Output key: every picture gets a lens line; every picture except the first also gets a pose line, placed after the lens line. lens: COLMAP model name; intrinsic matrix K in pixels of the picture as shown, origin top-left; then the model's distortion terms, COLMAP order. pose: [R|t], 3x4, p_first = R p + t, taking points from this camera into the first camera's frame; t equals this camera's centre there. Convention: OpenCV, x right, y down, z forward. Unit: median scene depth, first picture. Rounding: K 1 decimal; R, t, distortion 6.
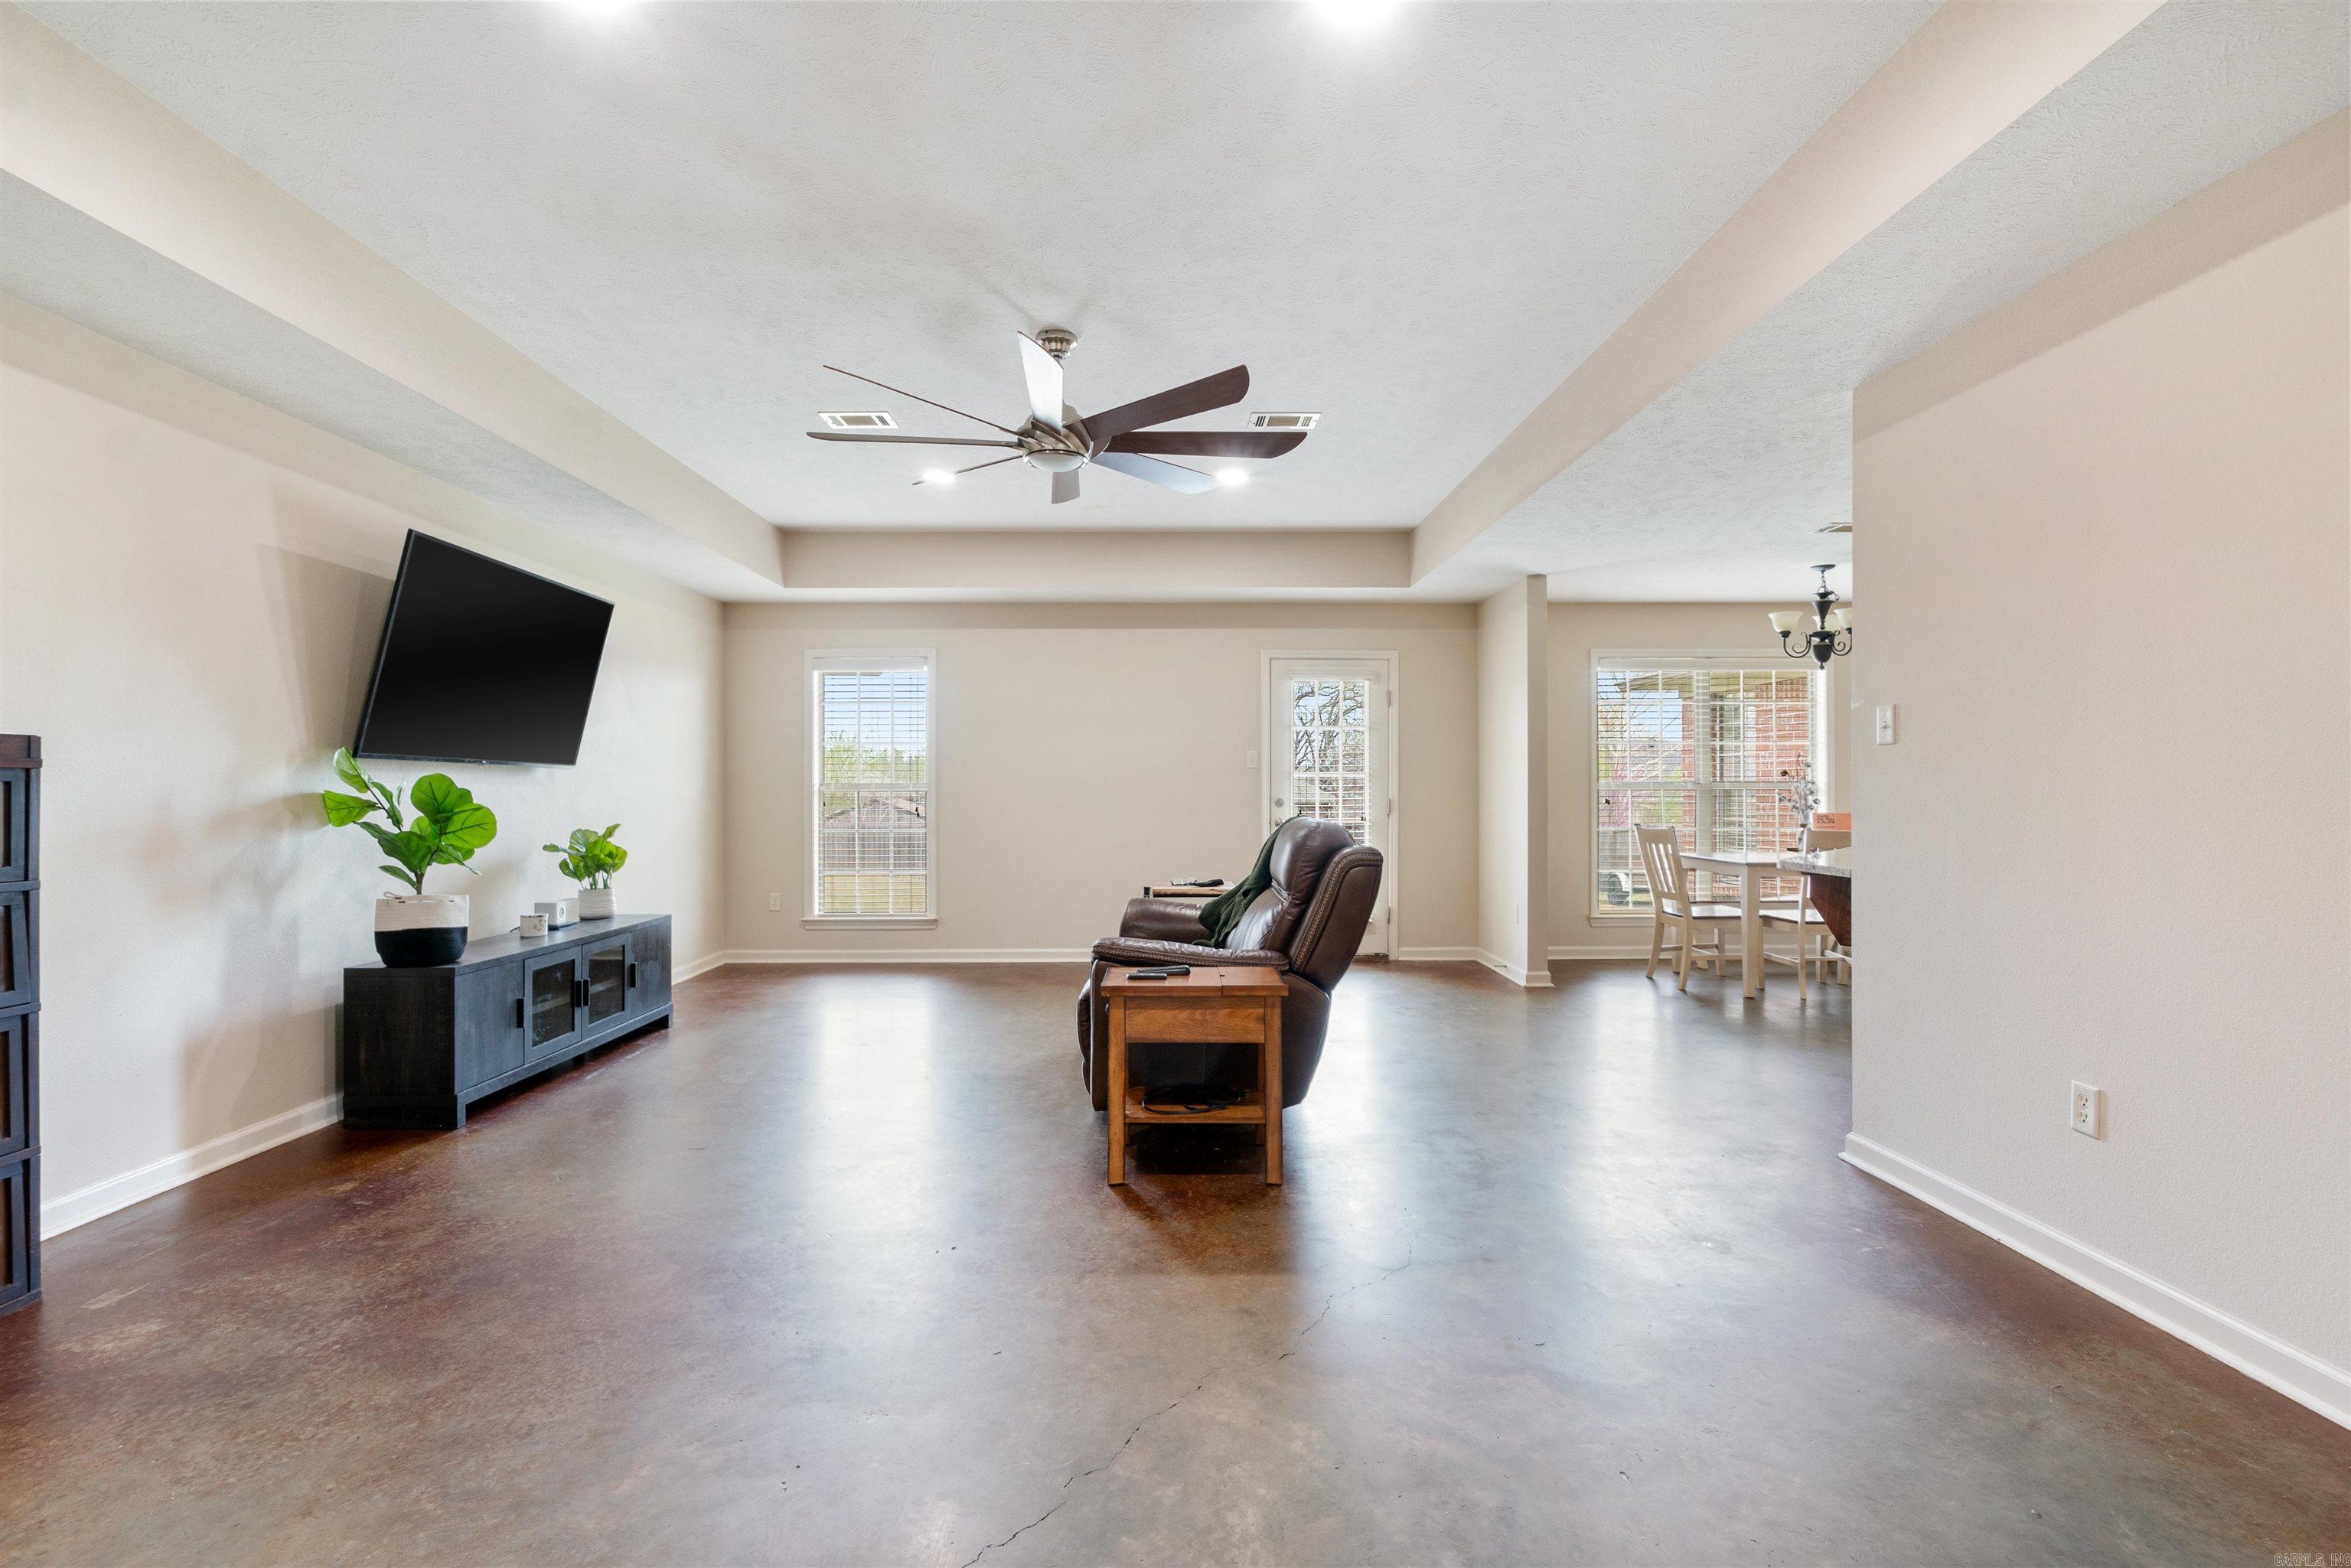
lens RADIAL K [[1077.9, 0, 1167.7], [0, 1077.9, 788.6], [0, 0, 1]] dist [-0.003474, -0.000498]
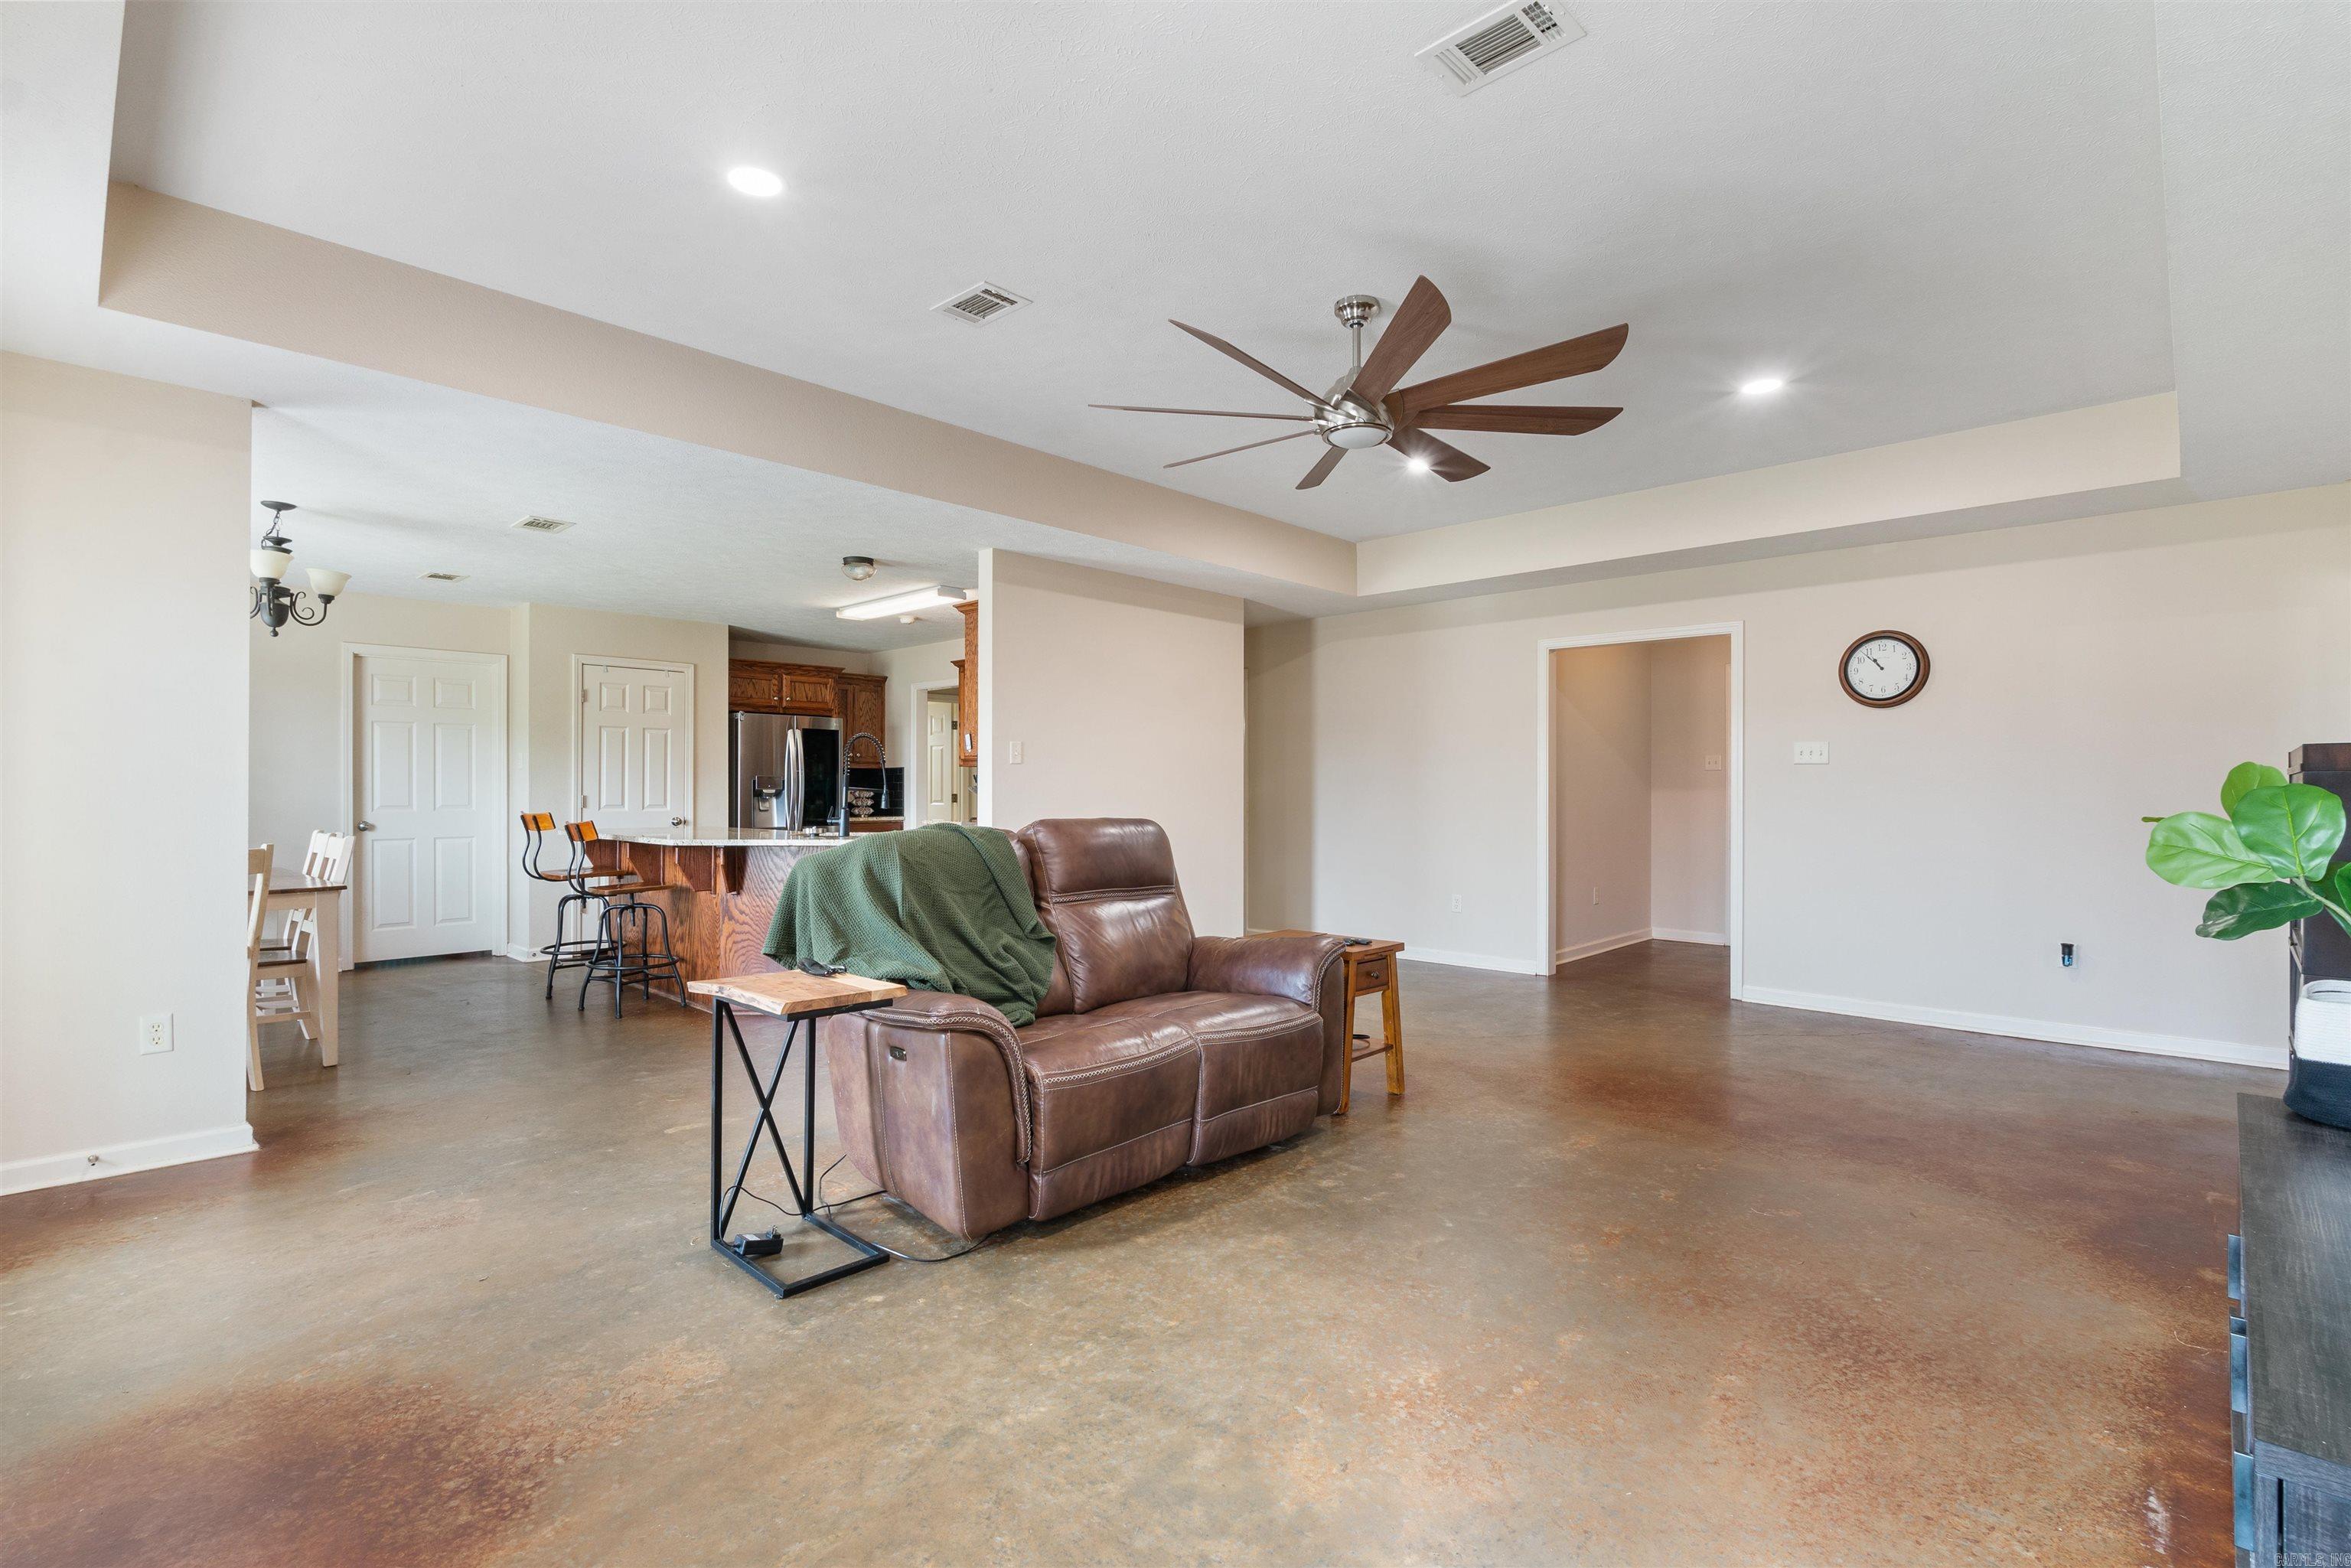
lens RADIAL K [[1077.9, 0, 1167.7], [0, 1077.9, 788.6], [0, 0, 1]] dist [-0.003474, -0.000498]
pose [[-0.712771, 0.000125, 0.701397, -0.402047], [-0.000437, 1.000000, -0.000623, 0.000100], [-0.701397, -0.000751, -0.712770, 1.112703]]
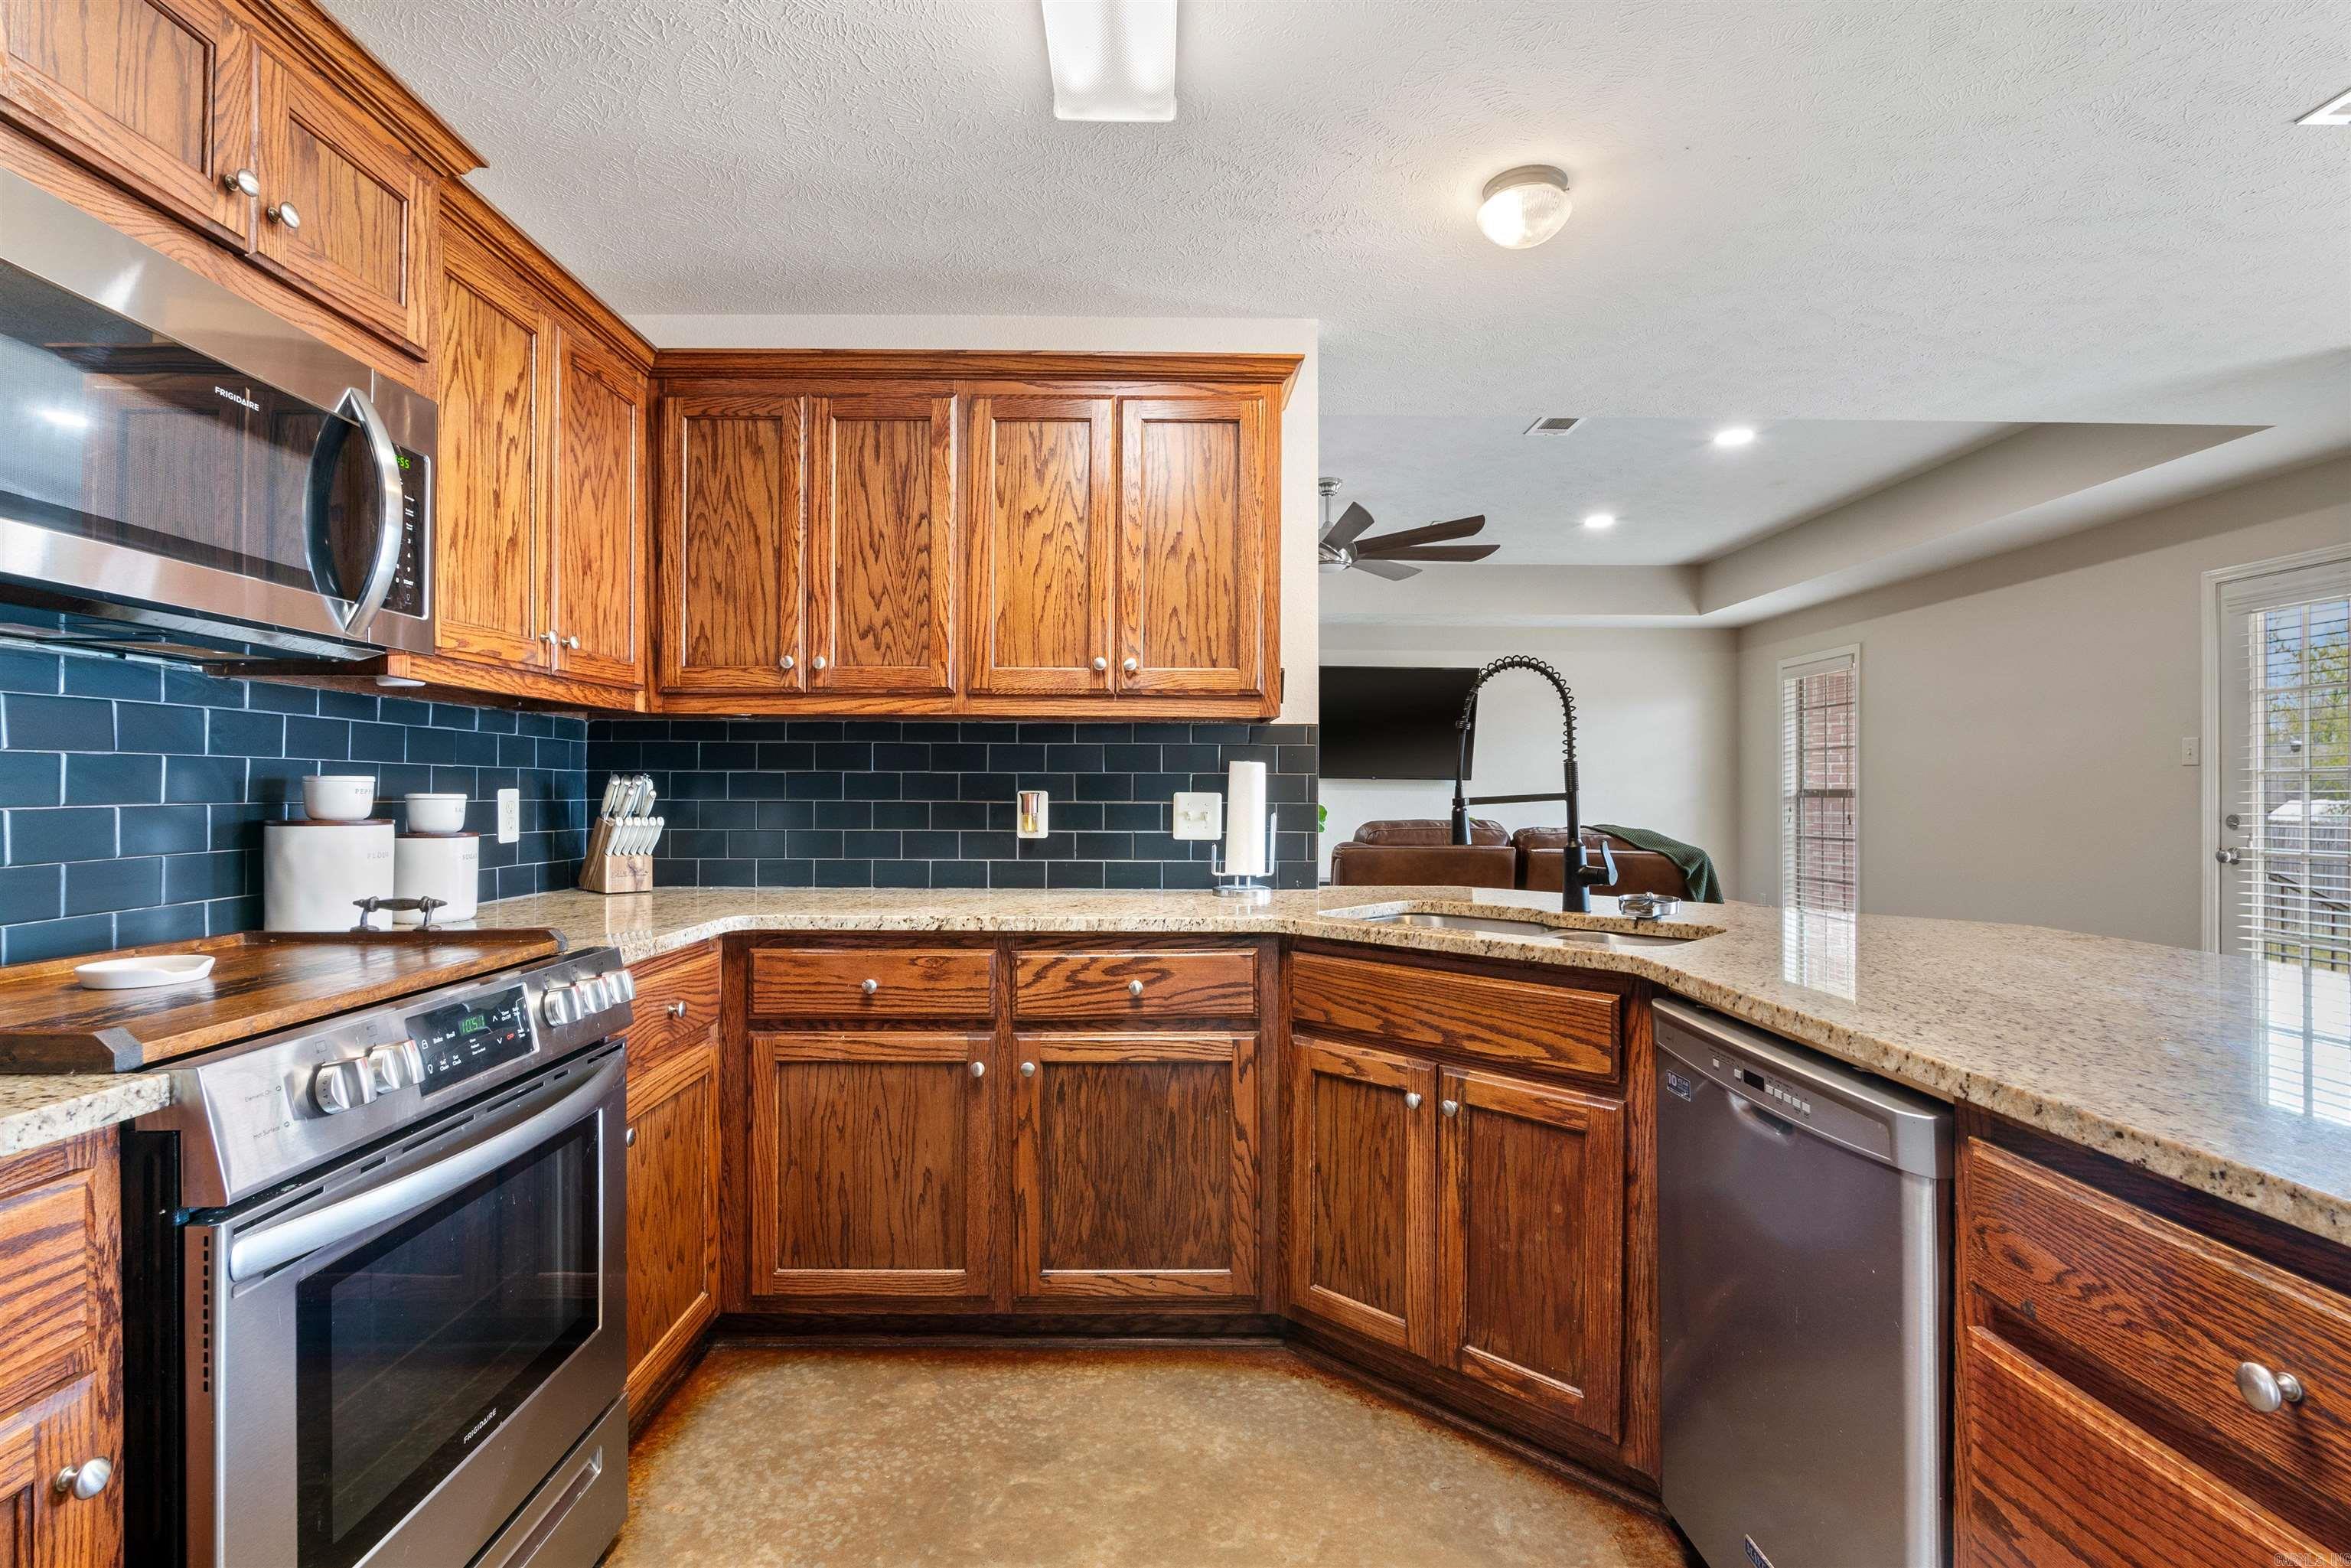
lens RADIAL K [[1089.6, 0, 1166.4], [0, 1089.6, 788.7], [0, 0, 1]] dist [-0.005565, 0.000852]
pose [[-0.002903, -0.004059, -0.999988, 0.853070], [-0.003329, 0.999986, -0.004050, -0.000489], [0.999990, 0.003317, -0.002916, 0.494242]]
